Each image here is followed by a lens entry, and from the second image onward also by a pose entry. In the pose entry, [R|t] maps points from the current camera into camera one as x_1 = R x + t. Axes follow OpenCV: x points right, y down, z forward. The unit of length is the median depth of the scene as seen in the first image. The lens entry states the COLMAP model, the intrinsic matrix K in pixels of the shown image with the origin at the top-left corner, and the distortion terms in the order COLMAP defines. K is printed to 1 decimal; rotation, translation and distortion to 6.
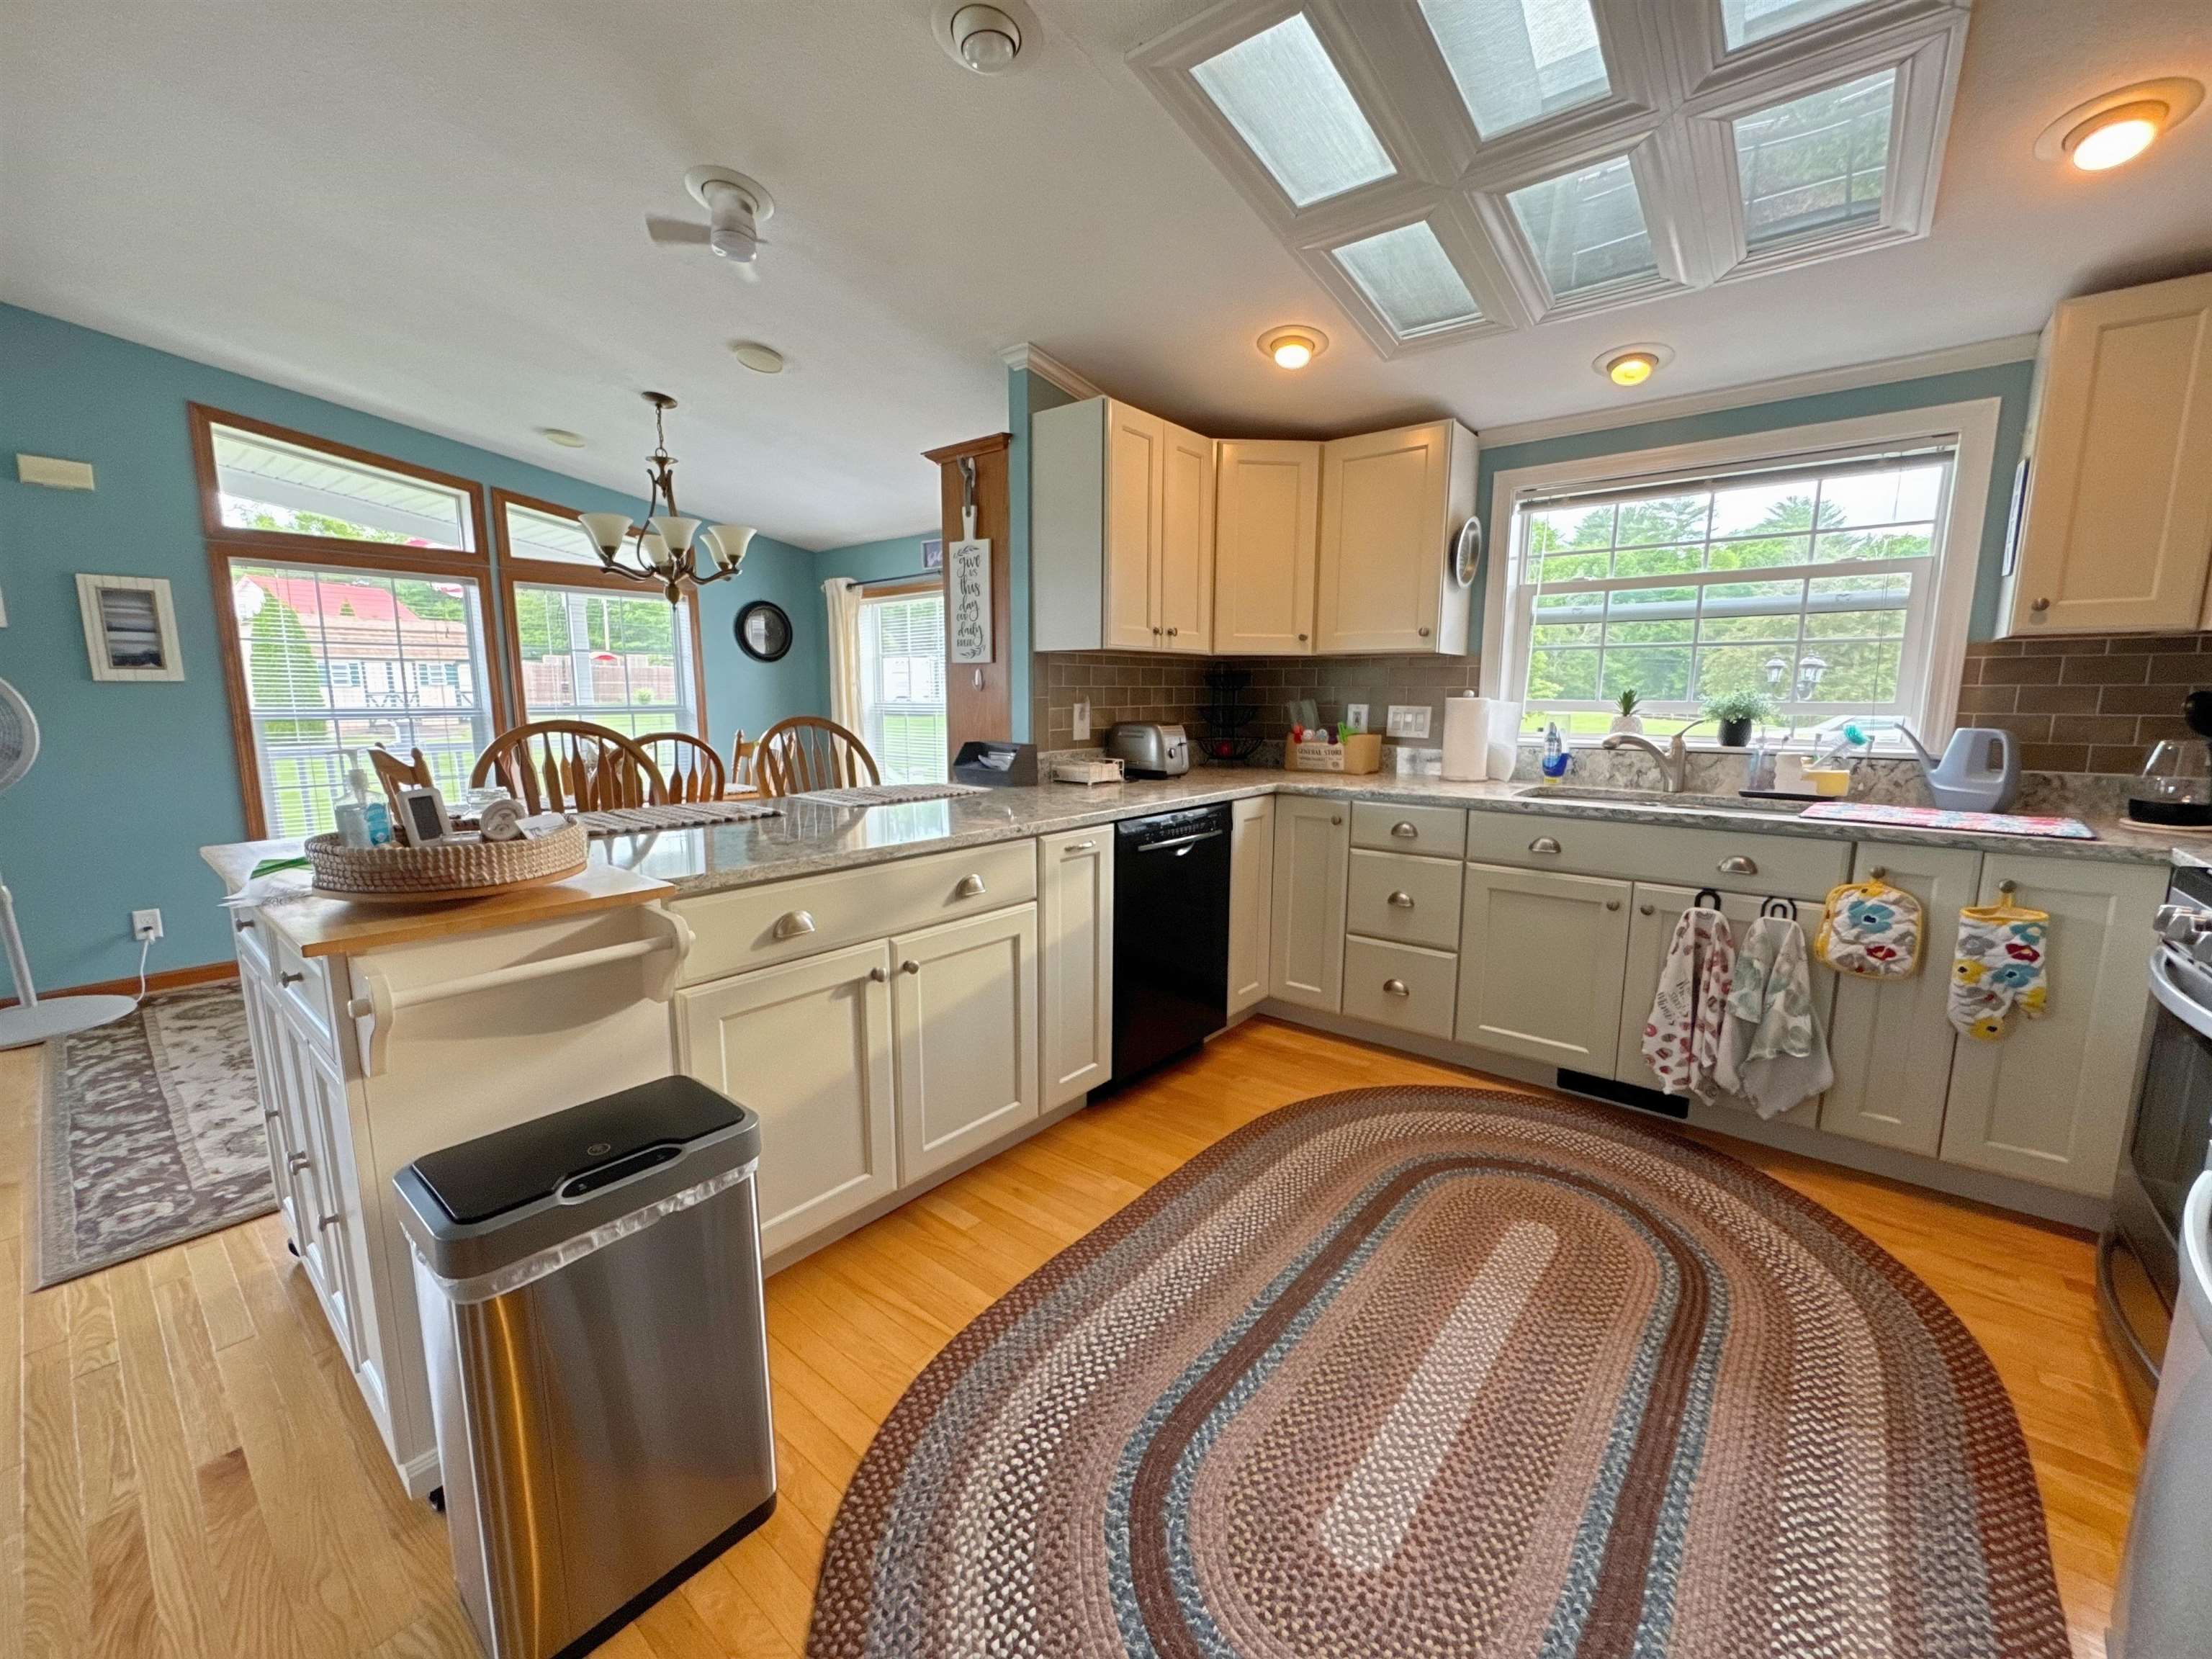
lens RADIAL K [[878.0, 0, 1102.8], [0, 878.0, 828.9], [0, 0, 1]] dist [-0.003666, -0.000296]
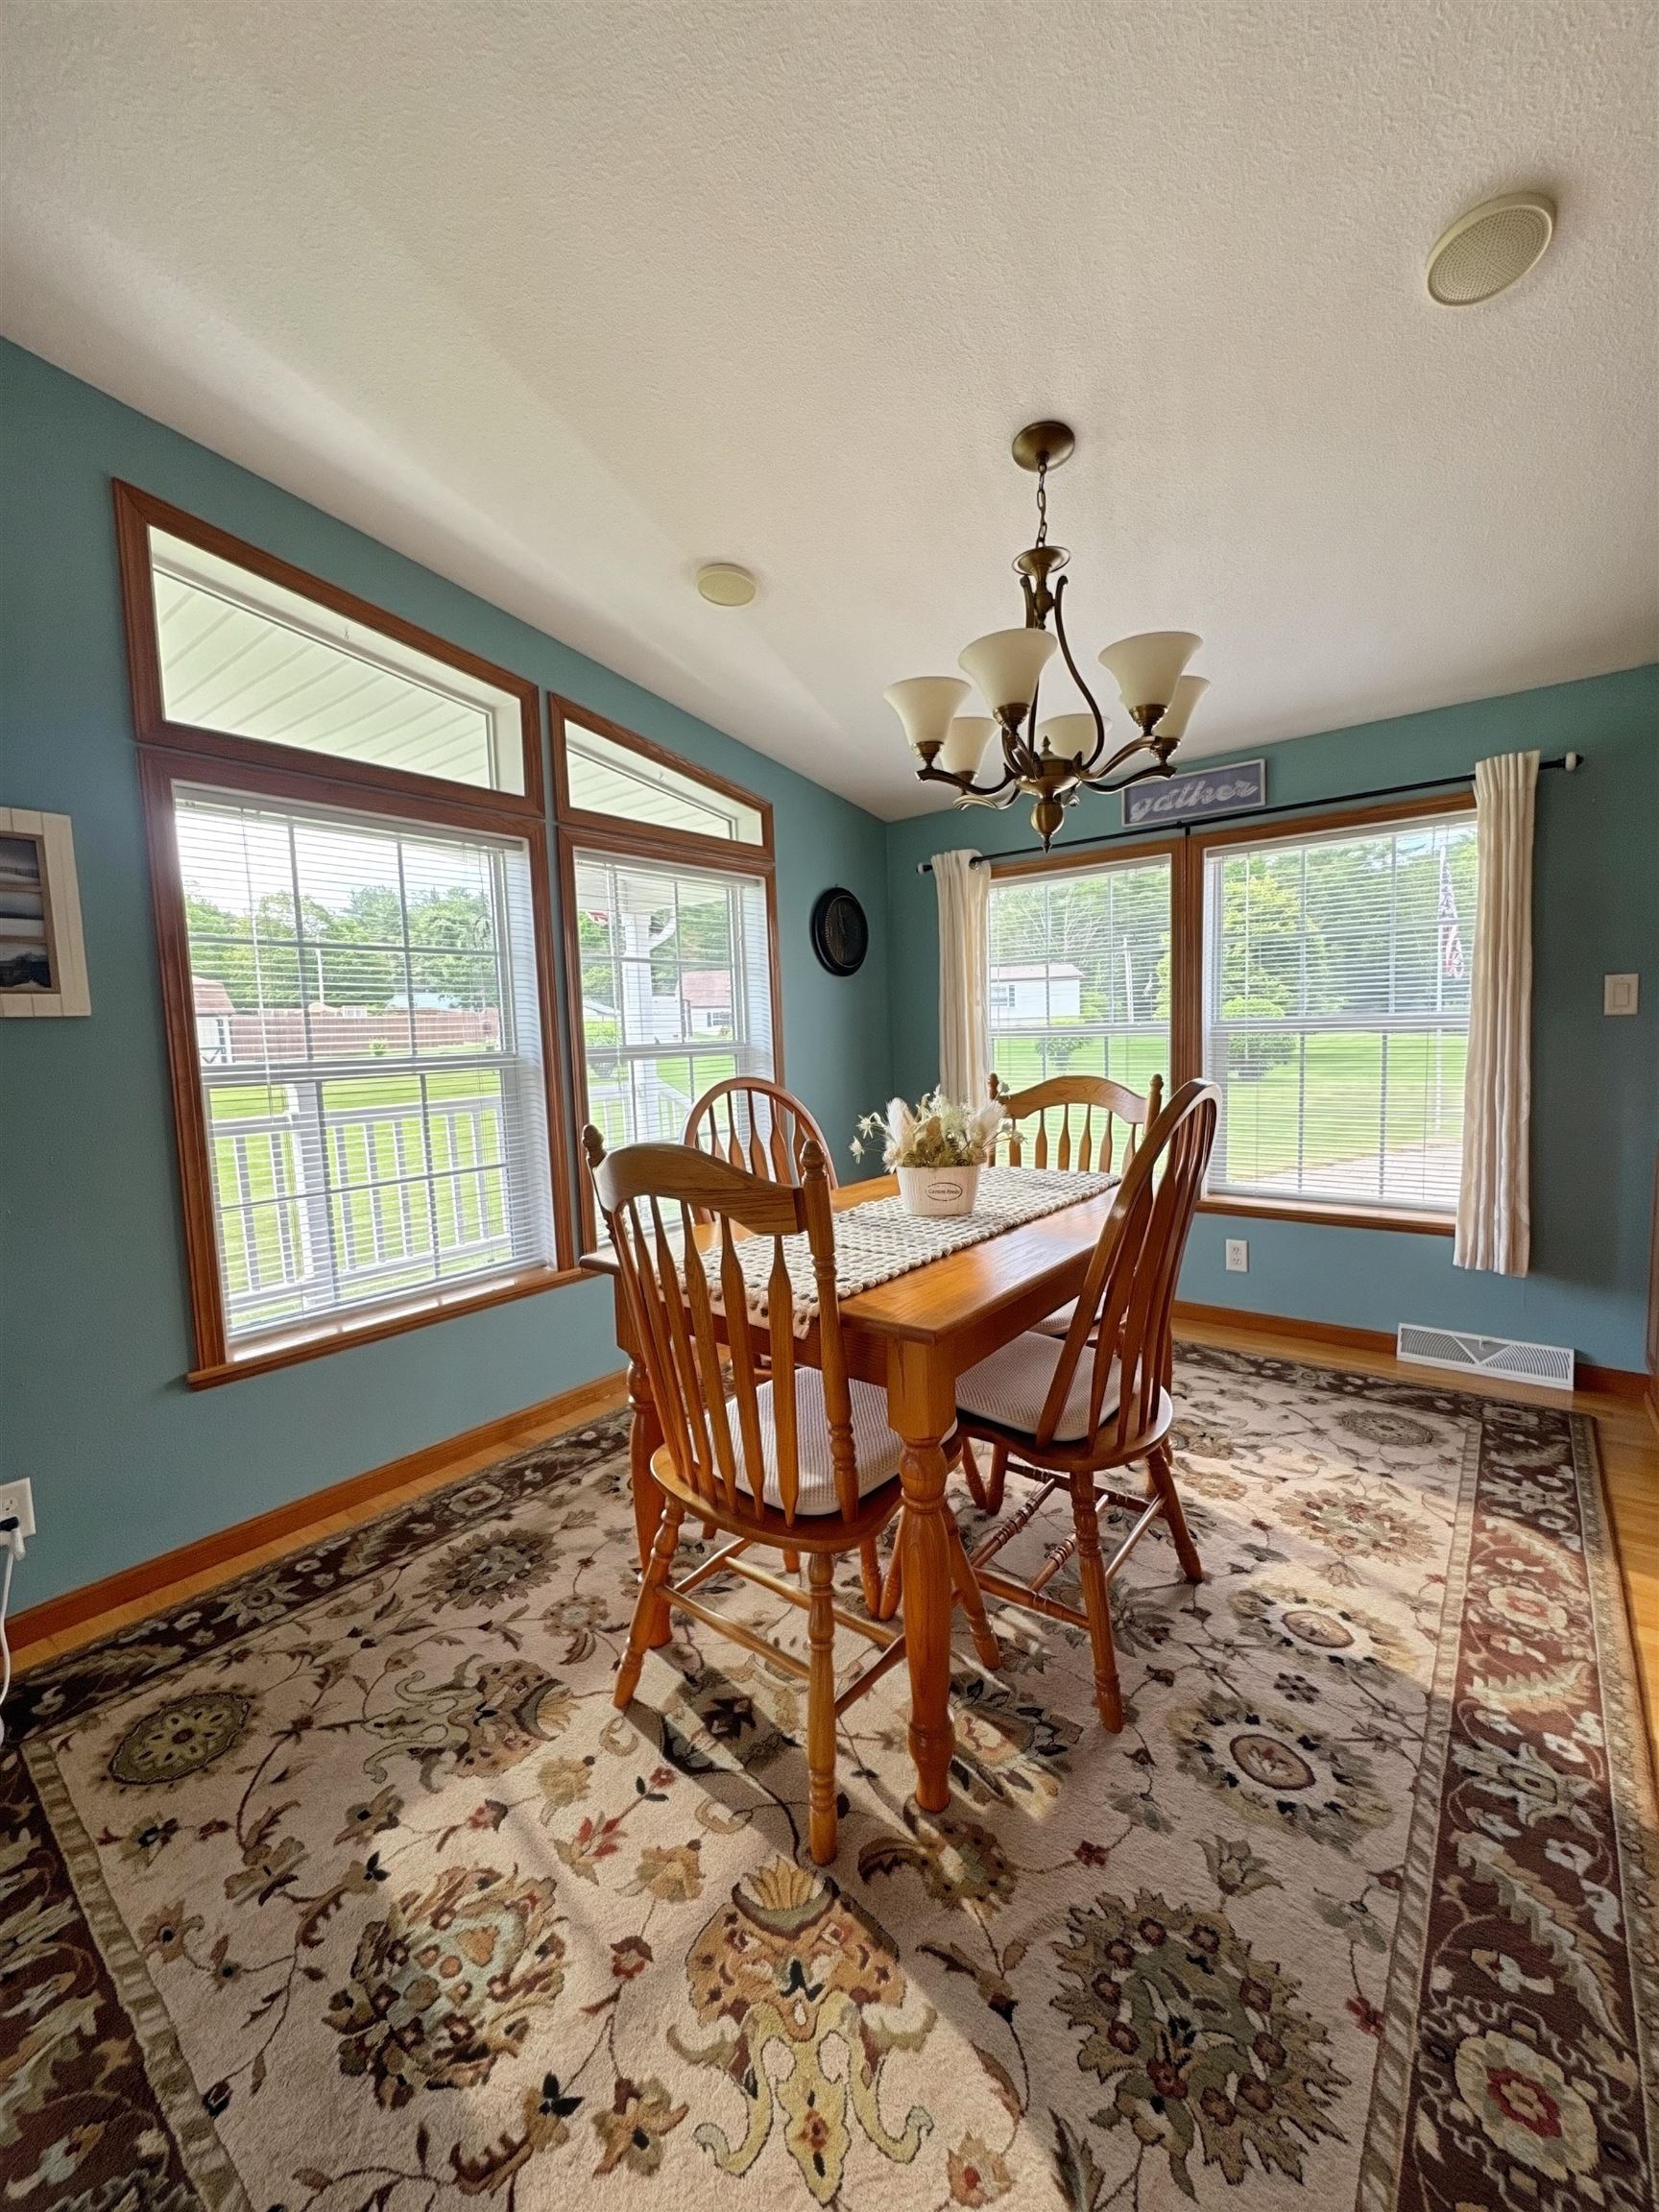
lens RADIAL K [[878.0, 0, 829.5], [0, 878.0, 1108.3], [0, 0, 1]] dist [-0.003666, -0.000296]
pose [[0.999096, -0.038259, 0.018528, -0.798316], [0.039346, 0.997277, -0.062380, -0.084998], [-0.016091, 0.063053, 0.997880, 0.617556]]
